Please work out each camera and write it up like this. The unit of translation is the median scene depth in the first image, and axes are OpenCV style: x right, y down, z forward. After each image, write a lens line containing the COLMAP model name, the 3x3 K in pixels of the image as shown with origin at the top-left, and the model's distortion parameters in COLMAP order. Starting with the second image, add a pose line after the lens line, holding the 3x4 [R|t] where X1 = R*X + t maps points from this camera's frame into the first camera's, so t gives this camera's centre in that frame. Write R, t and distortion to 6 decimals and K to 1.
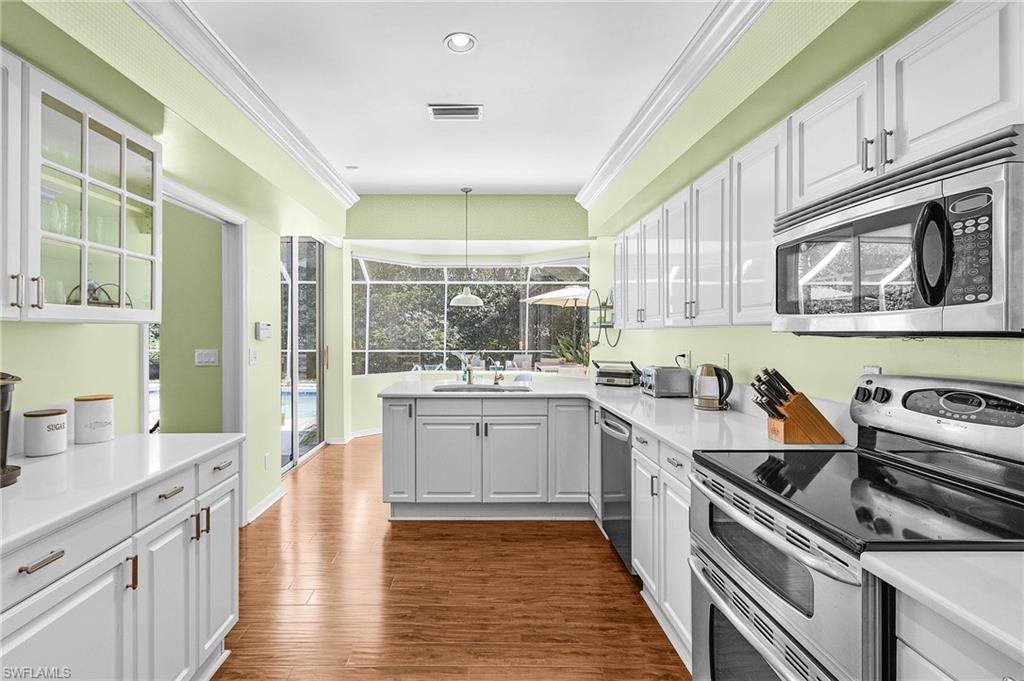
lens RADIAL K [[474.0, 0, 508.0], [0, 474.0, 342.2], [0, 0, 1]] dist [0.003630, 0.000156]
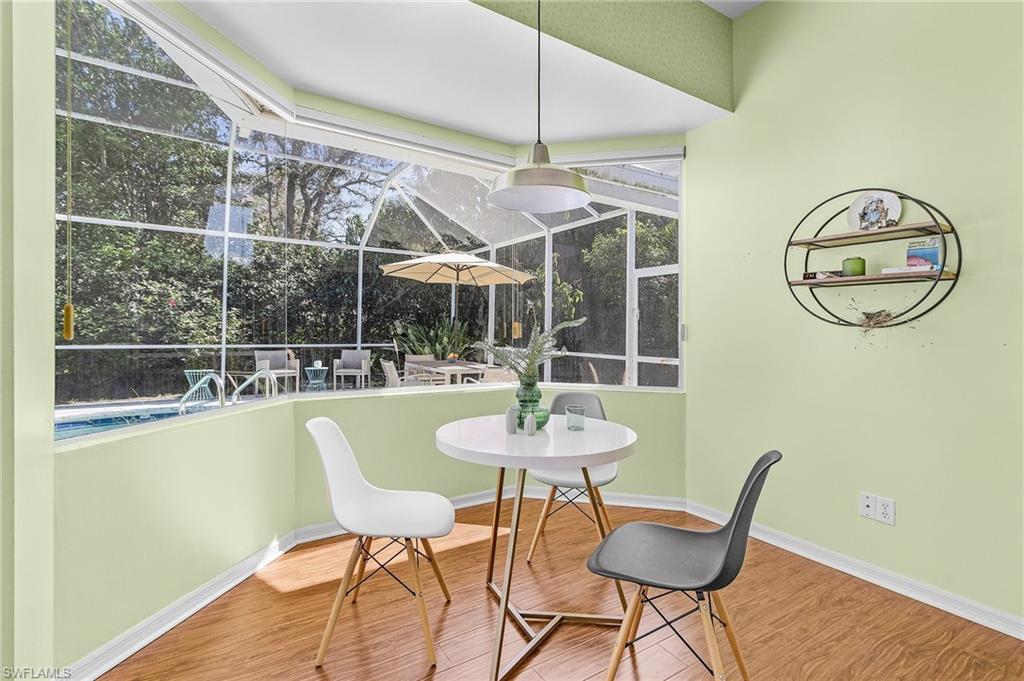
lens RADIAL K [[474.0, 0, 515.9], [0, 474.0, 336.8], [0, 0, 1]] dist [0.003630, 0.000156]
pose [[0.866436, 0.001491, 0.499287, -0.103534], [-0.001426, 0.999999, -0.000512, 0.006154], [-0.499287, -0.000269, 0.866437, 0.256573]]
